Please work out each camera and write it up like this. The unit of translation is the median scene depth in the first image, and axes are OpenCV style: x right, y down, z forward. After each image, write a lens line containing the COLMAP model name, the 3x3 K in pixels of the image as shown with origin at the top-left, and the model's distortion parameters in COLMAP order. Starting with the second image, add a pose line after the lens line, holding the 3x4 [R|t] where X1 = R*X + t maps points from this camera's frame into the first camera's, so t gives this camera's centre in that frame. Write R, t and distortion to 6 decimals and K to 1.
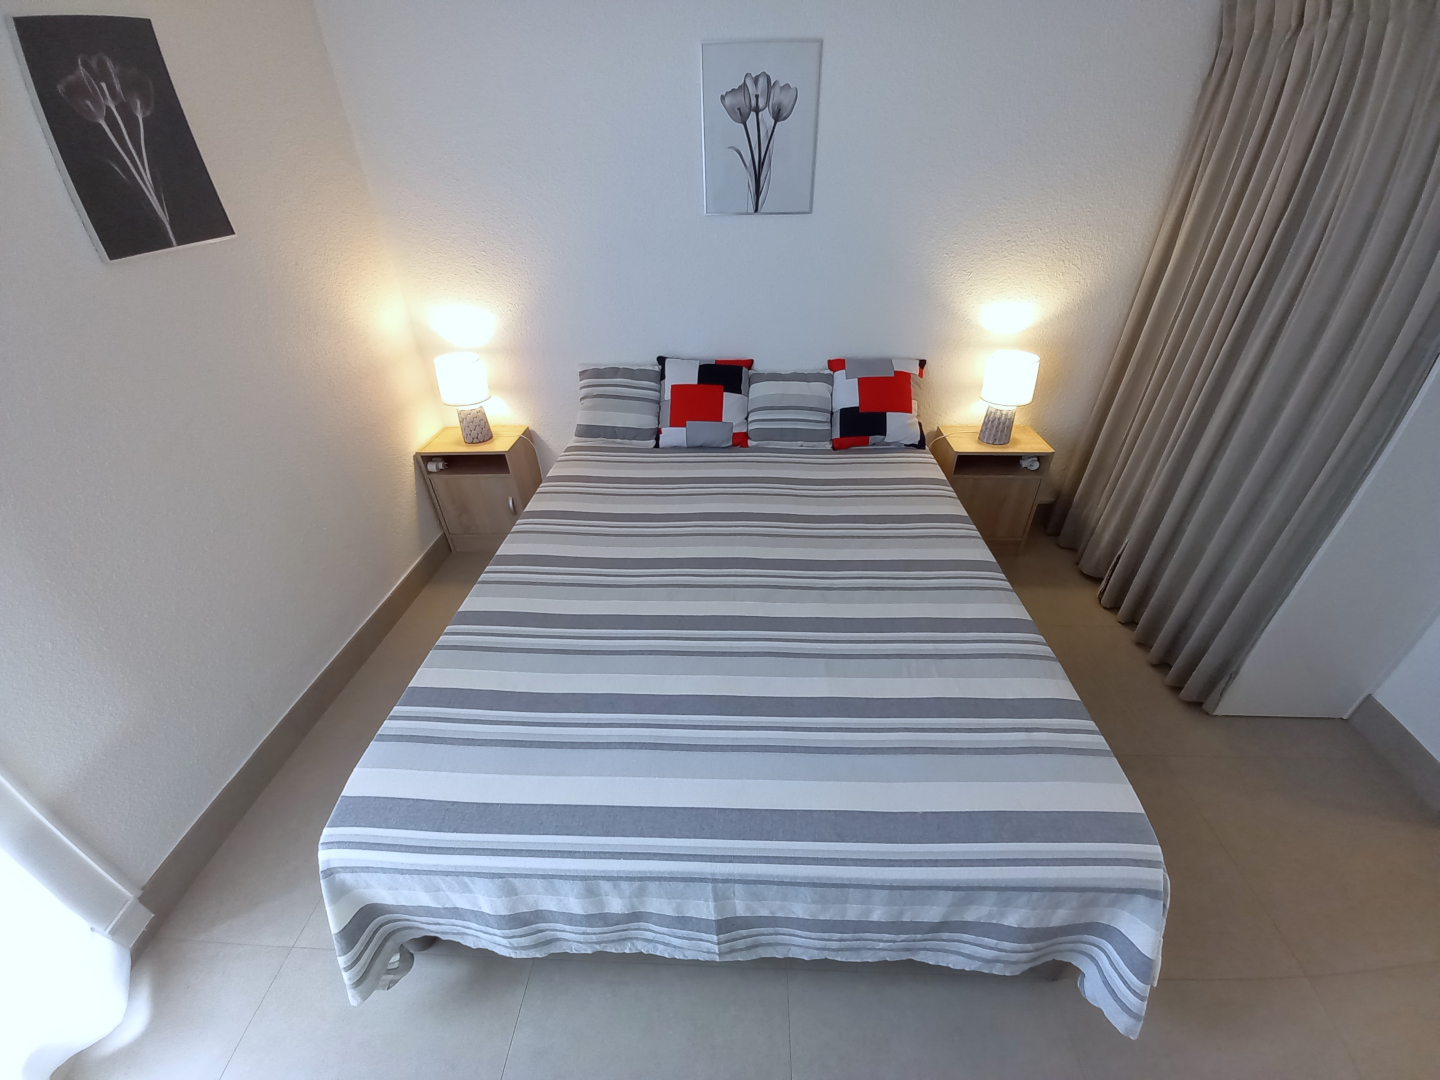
lens RADIAL K [[550.9, 0, 723.8], [0, 550.9, 544.4], [0, 0, 1]] dist [0.000184, -0.006998]
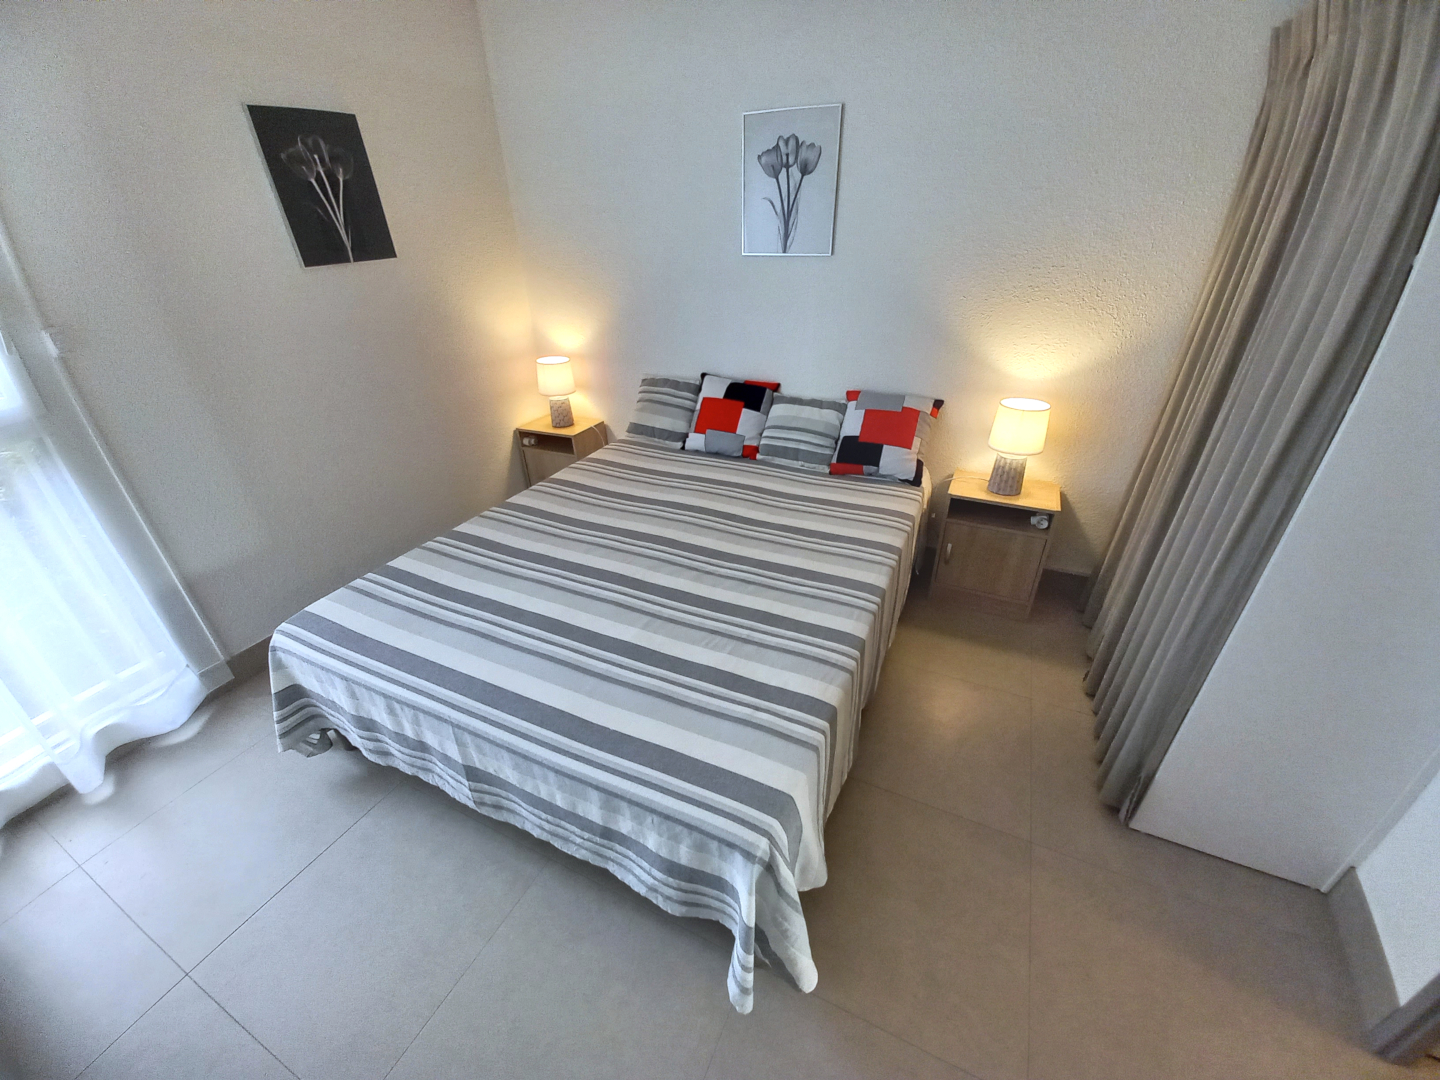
lens RADIAL K [[550.9, 0, 723.8], [0, 550.9, 544.4], [0, 0, 1]] dist [0.000184, -0.006998]
pose [[0.922499, 0.194864, -0.333203, 0.393873], [-0.216425, 0.975884, -0.028474, 0.033380], [0.319618, 0.098381, 0.942425, -0.037614]]
